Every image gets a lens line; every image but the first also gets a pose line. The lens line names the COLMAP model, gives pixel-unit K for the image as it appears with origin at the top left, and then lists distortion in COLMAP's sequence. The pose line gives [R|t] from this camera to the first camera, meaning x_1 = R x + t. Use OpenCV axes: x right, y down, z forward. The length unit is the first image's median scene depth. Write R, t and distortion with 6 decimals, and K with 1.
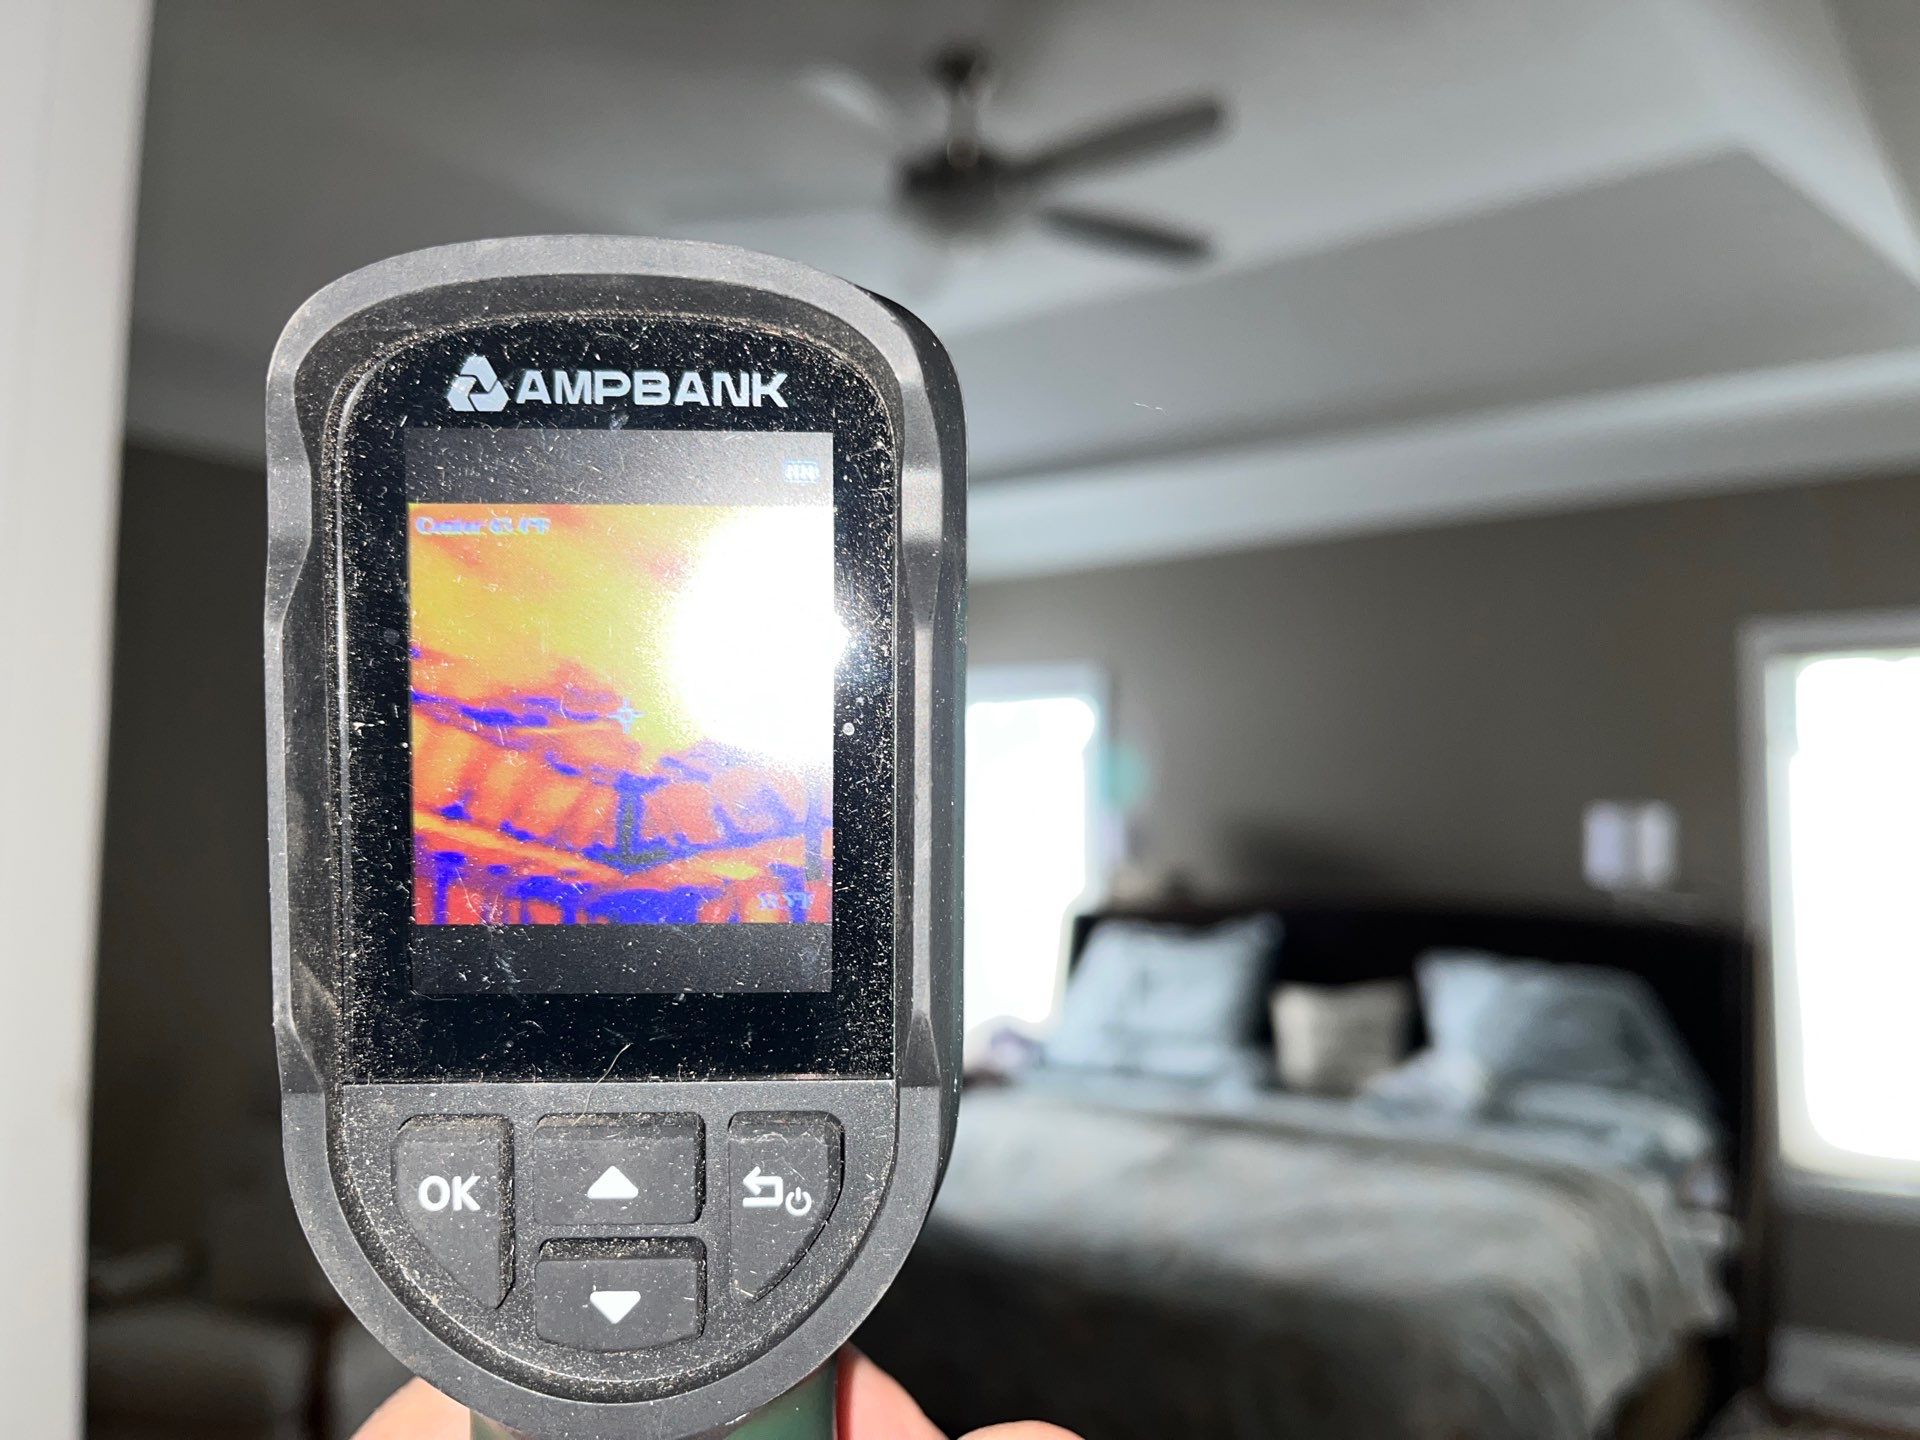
lens RADIAL K [[1488.6, 0, 954.5], [0, 1488.6, 711.3], [0, 0, 1]] dist [0.051383, -0.058107]
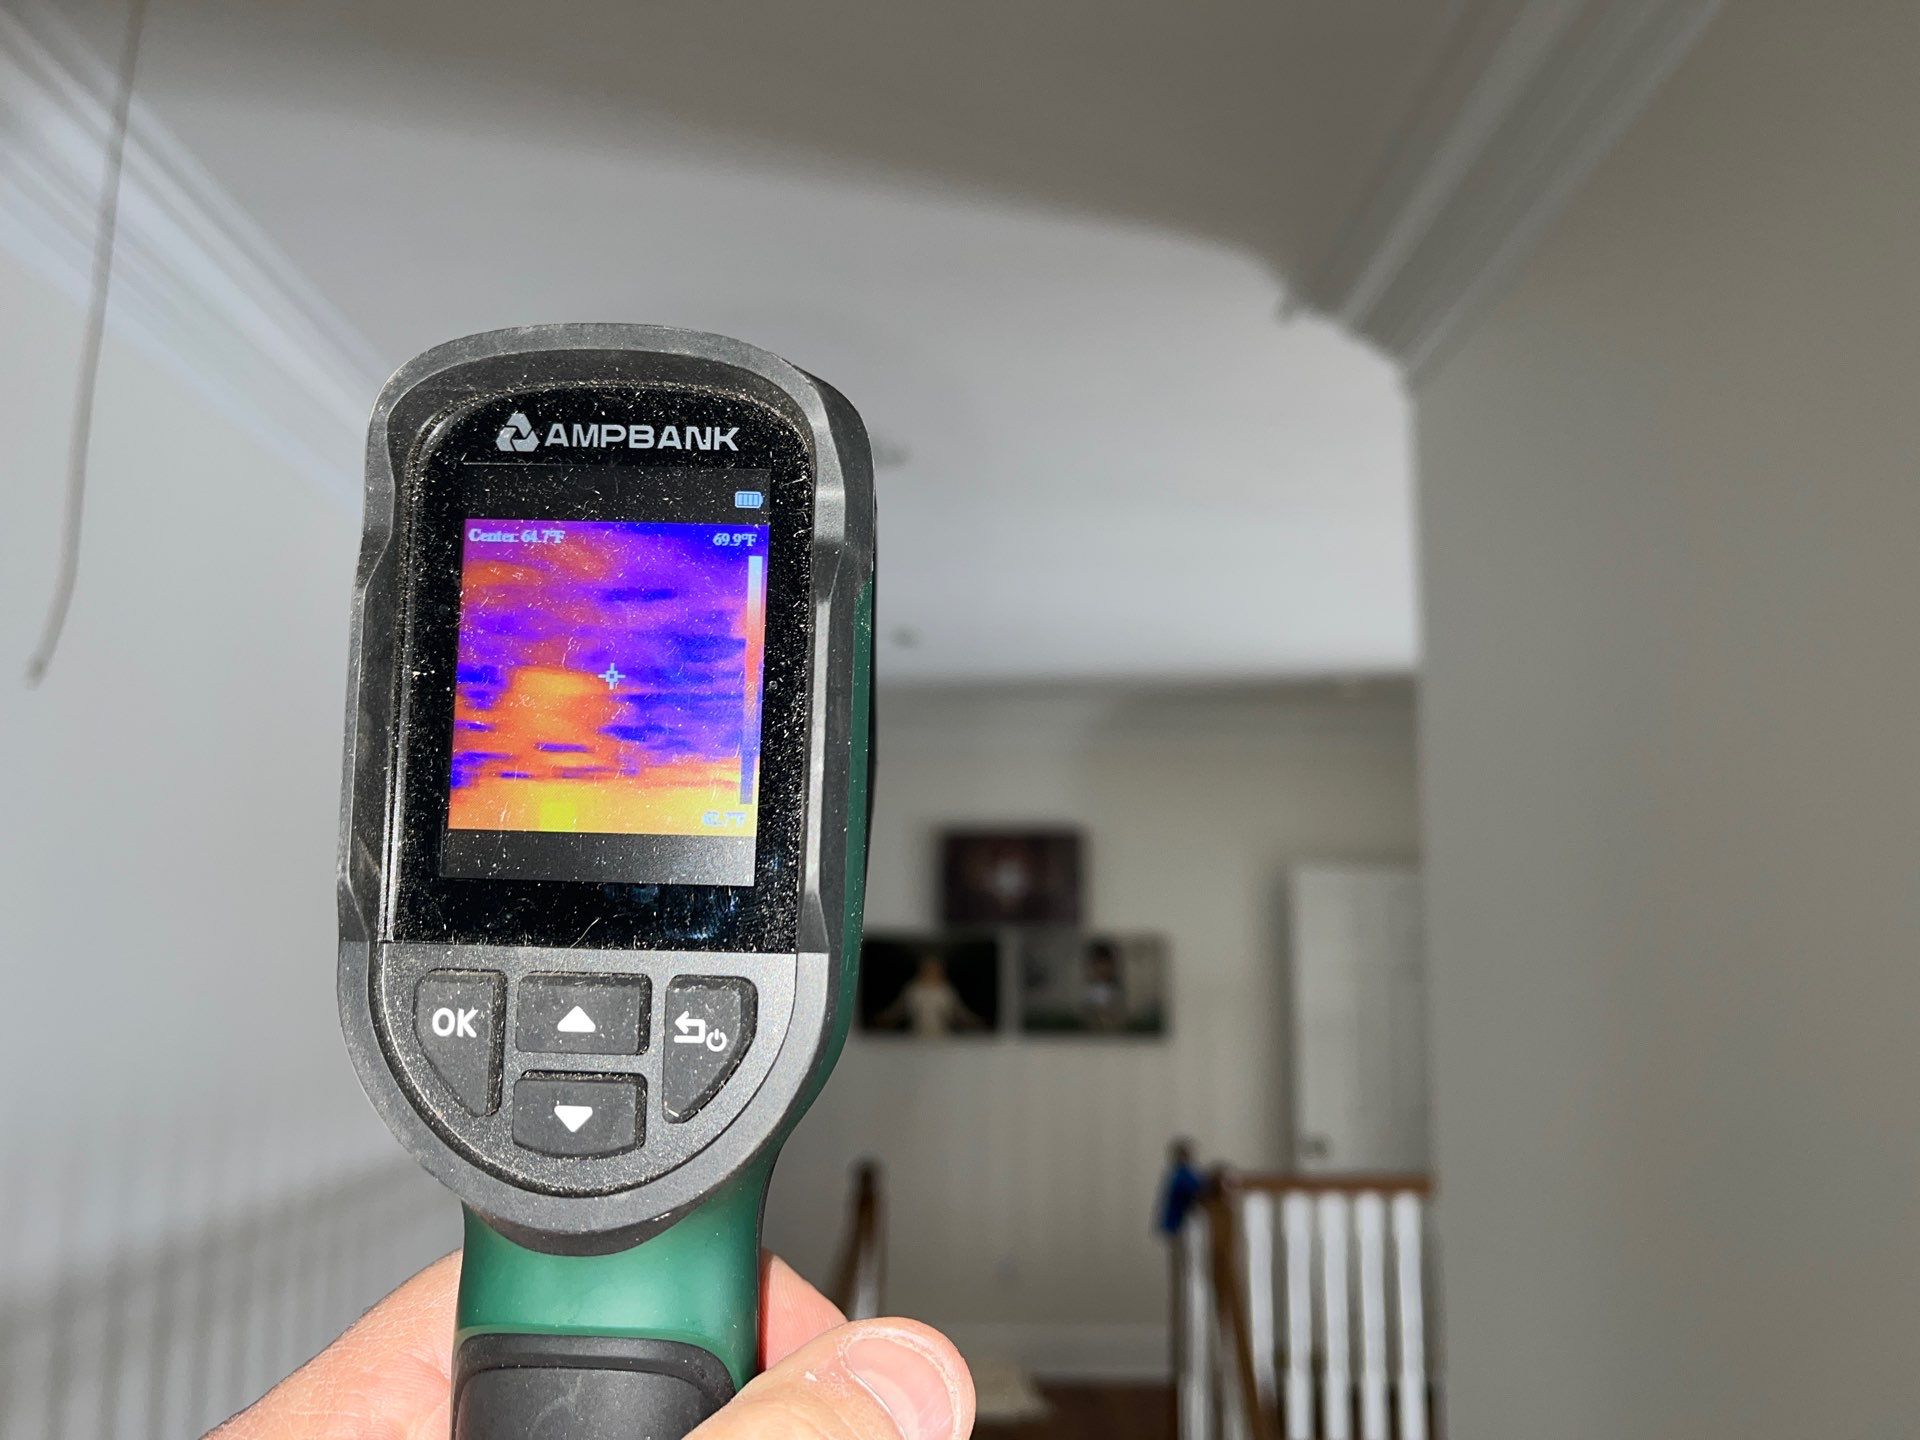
lens RADIAL K [[1488.6, 0, 964.3], [0, 1488.6, 728.3], [0, 0, 1]] dist [0.051383, -0.058107]
pose [[0.997035, 0.016437, -0.075178, 0.202756], [-0.027027, 0.989483, -0.142104, 0.238349], [0.072051, 0.143715, 0.986993, -0.301352]]
